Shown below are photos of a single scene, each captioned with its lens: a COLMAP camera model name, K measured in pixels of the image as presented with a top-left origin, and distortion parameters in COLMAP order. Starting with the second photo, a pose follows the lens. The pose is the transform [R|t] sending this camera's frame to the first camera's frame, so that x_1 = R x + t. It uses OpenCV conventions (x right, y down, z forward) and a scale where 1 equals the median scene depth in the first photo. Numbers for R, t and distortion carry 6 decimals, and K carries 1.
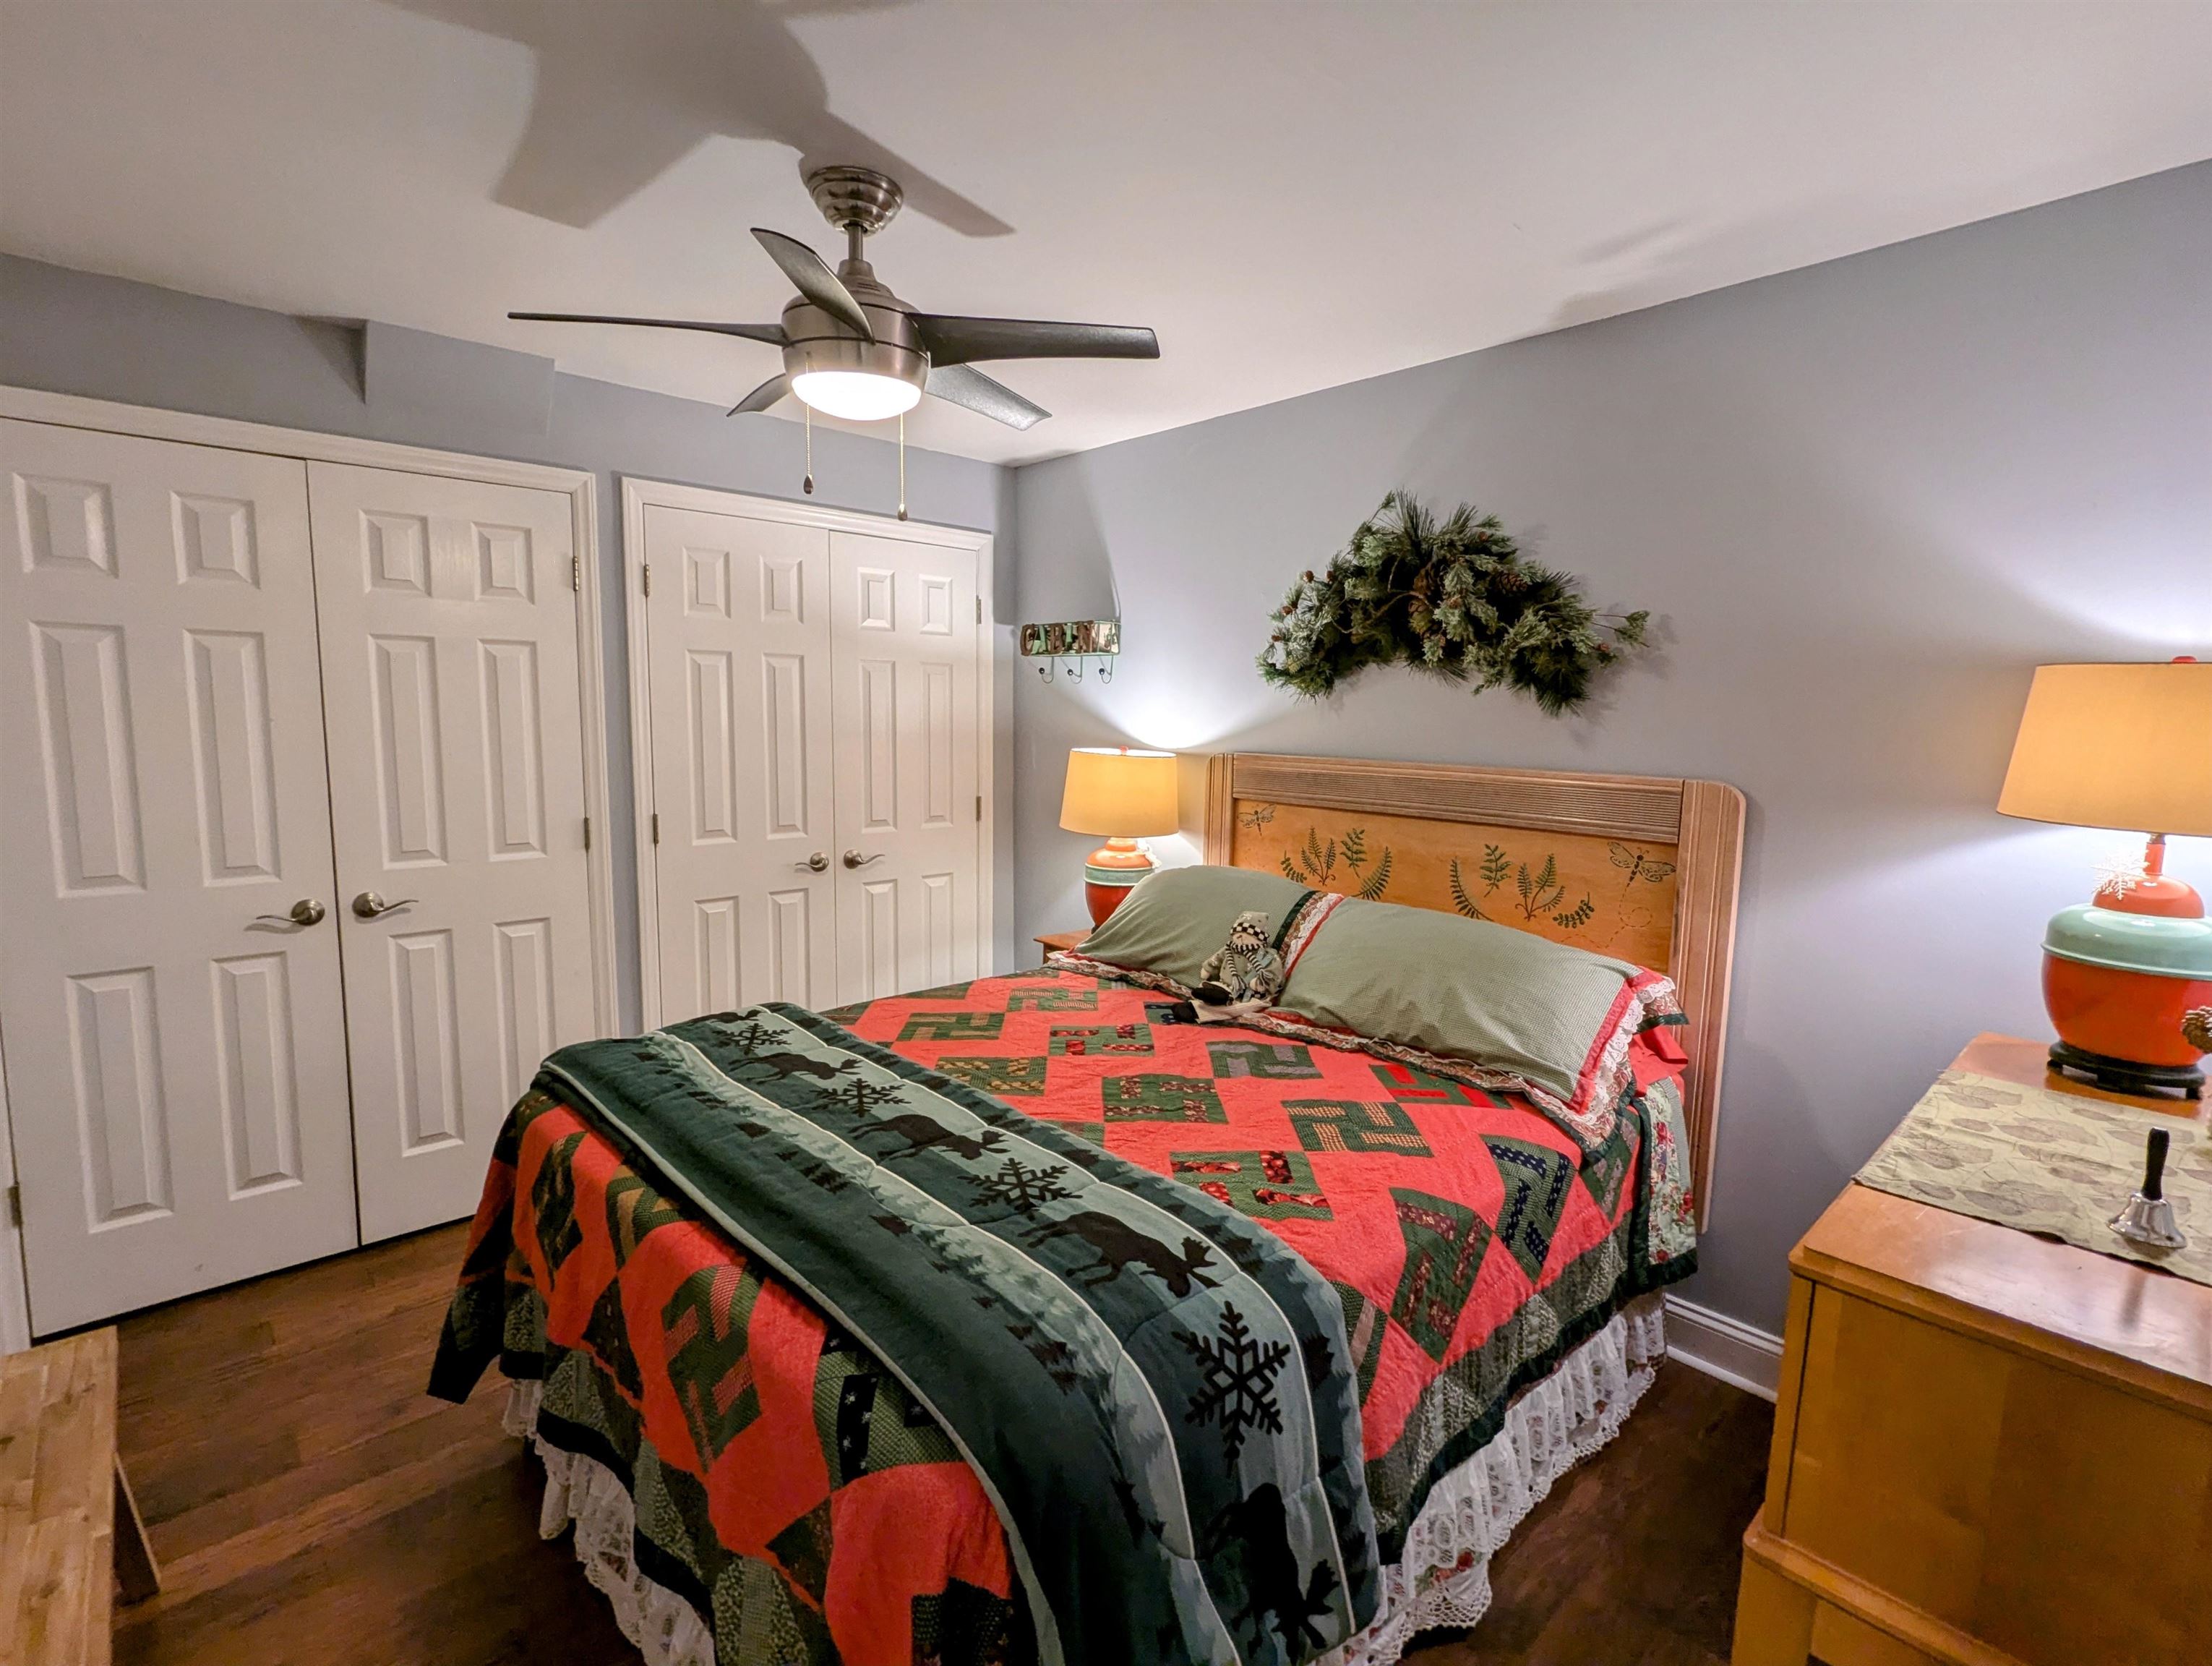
lens RADIAL K [[1051.7, 0, 1087.0], [0, 1051.7, 825.2], [0, 0, 1]] dist [0.012901, -0.015068]
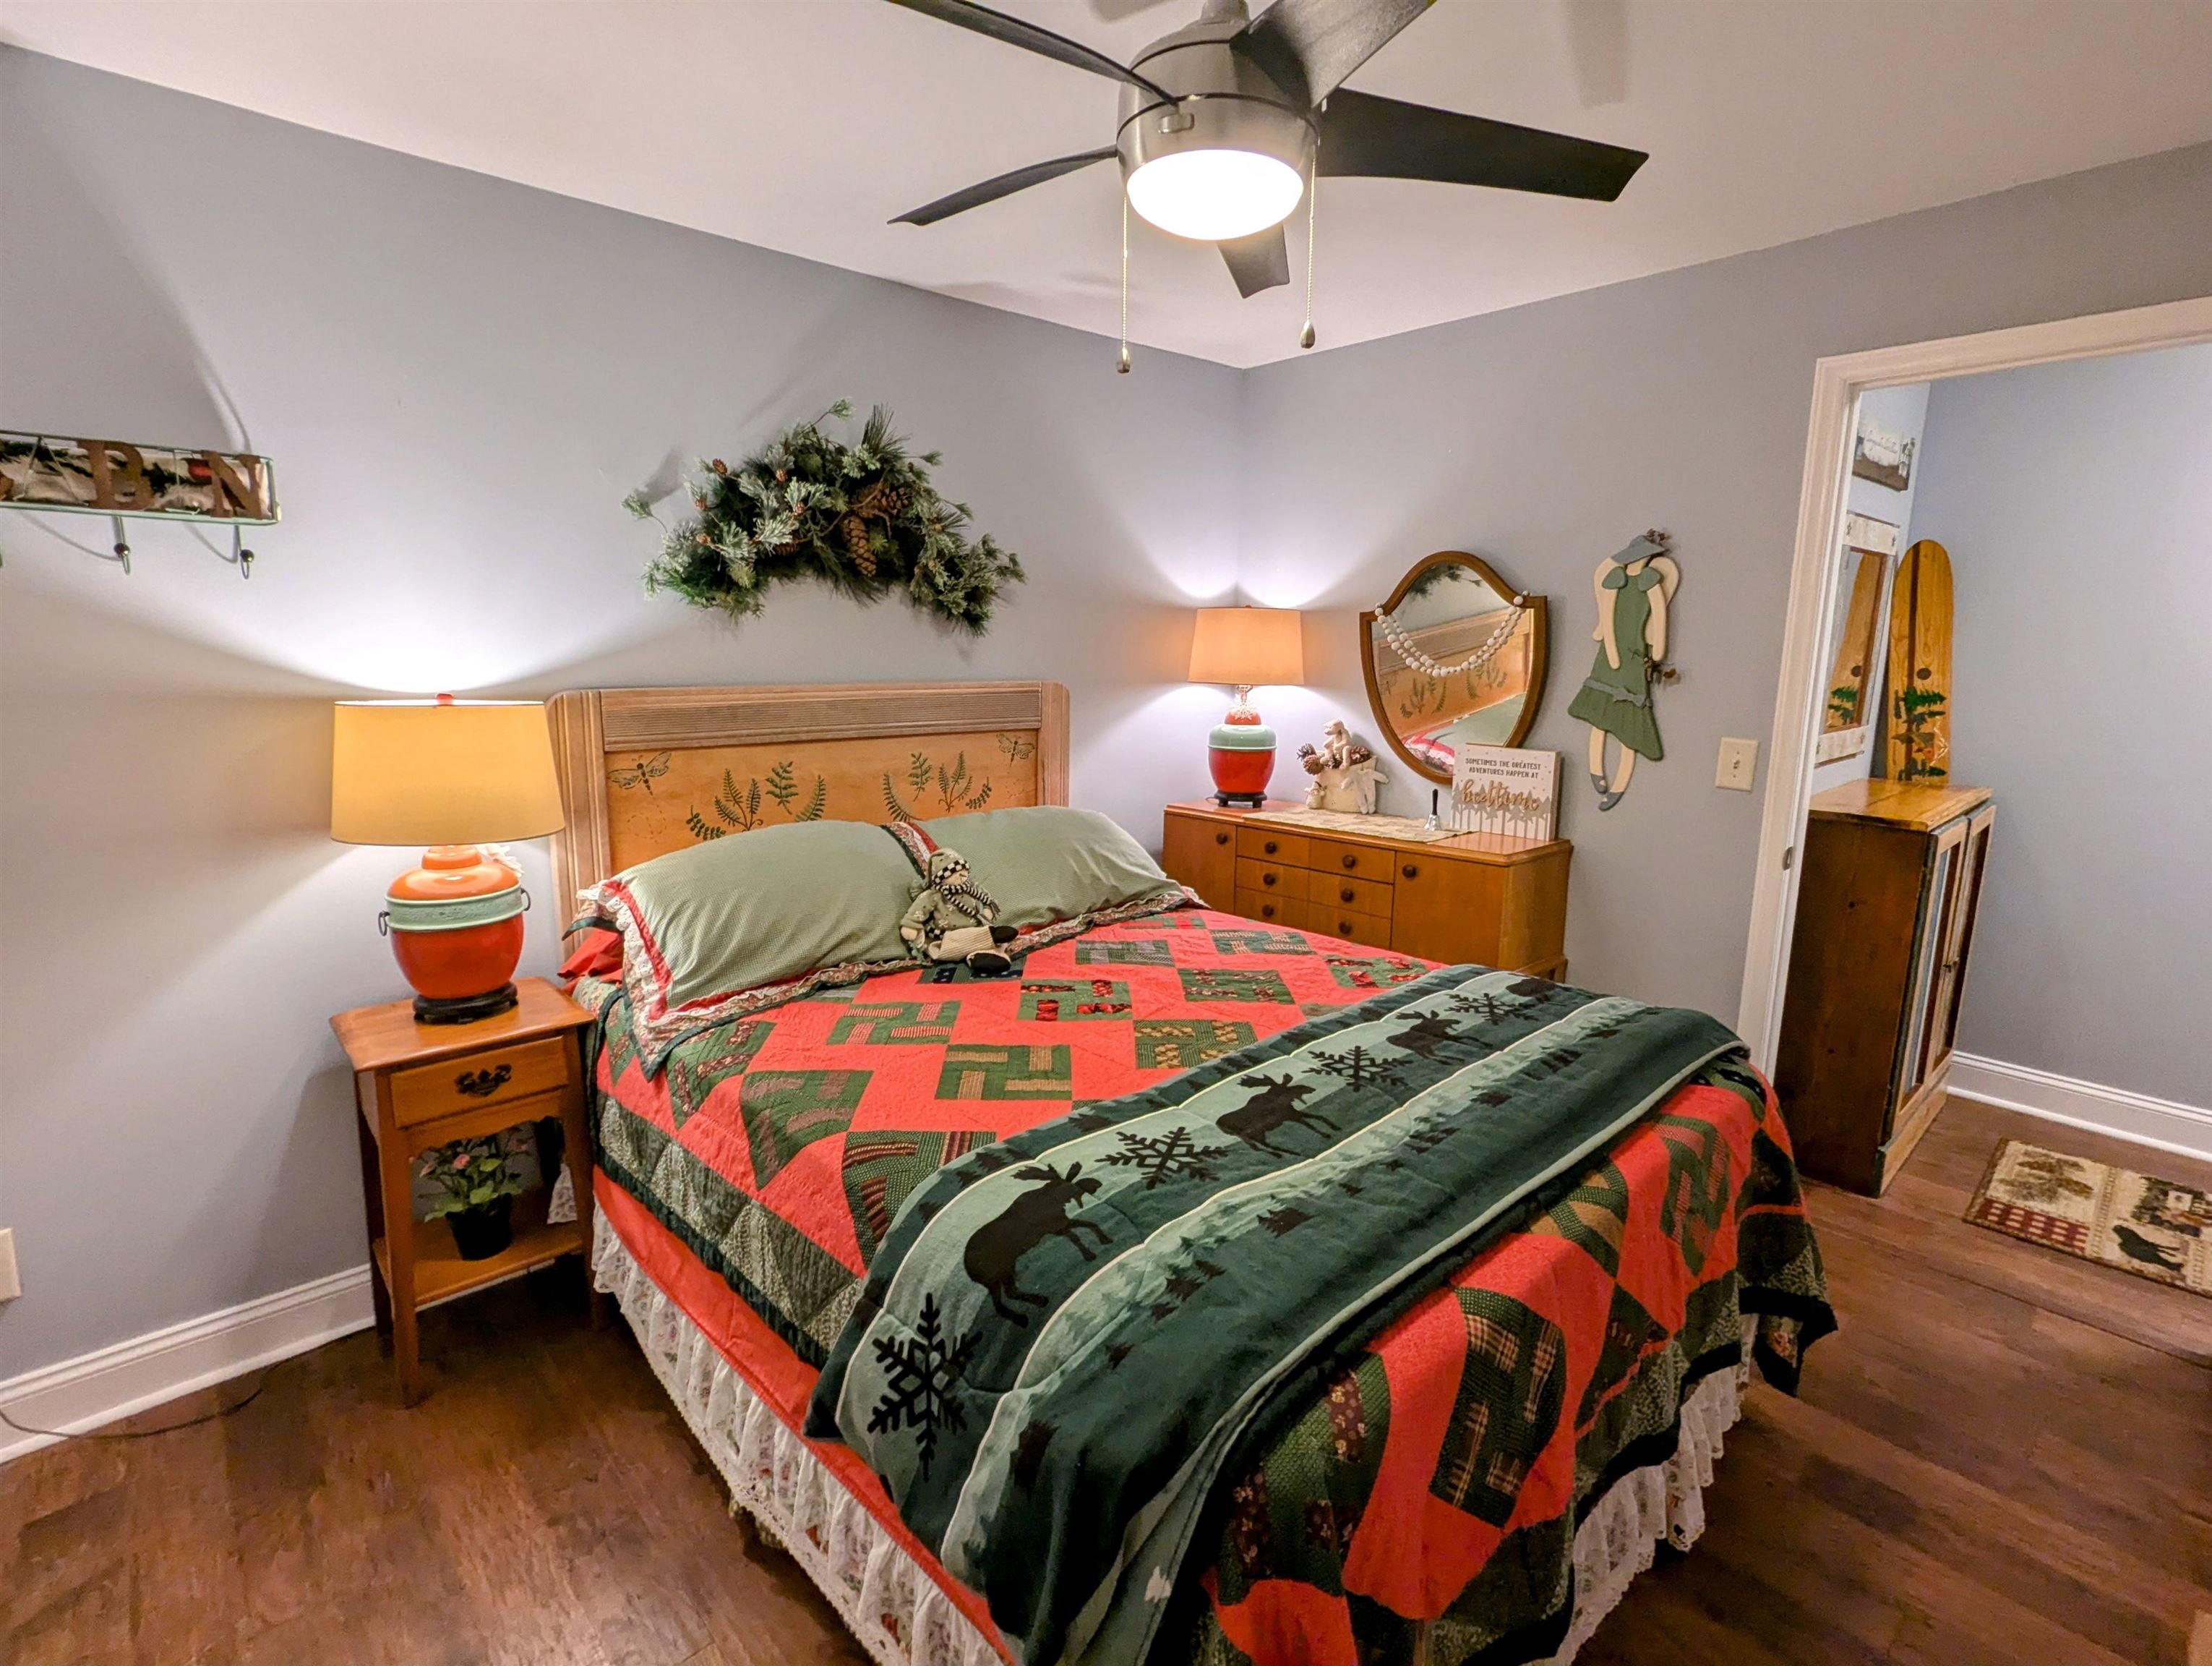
lens RADIAL K [[1048.3, 0, 1102.3], [0, 1048.3, 825.1], [0, 0, 1]] dist [0.011117, -0.010919]
pose [[-0.000197, -0.188963, 0.981984, -0.846097], [0.104745, 0.976579, 0.187943, -0.111676], [-0.994499, 0.102895, 0.019601, 0.934086]]
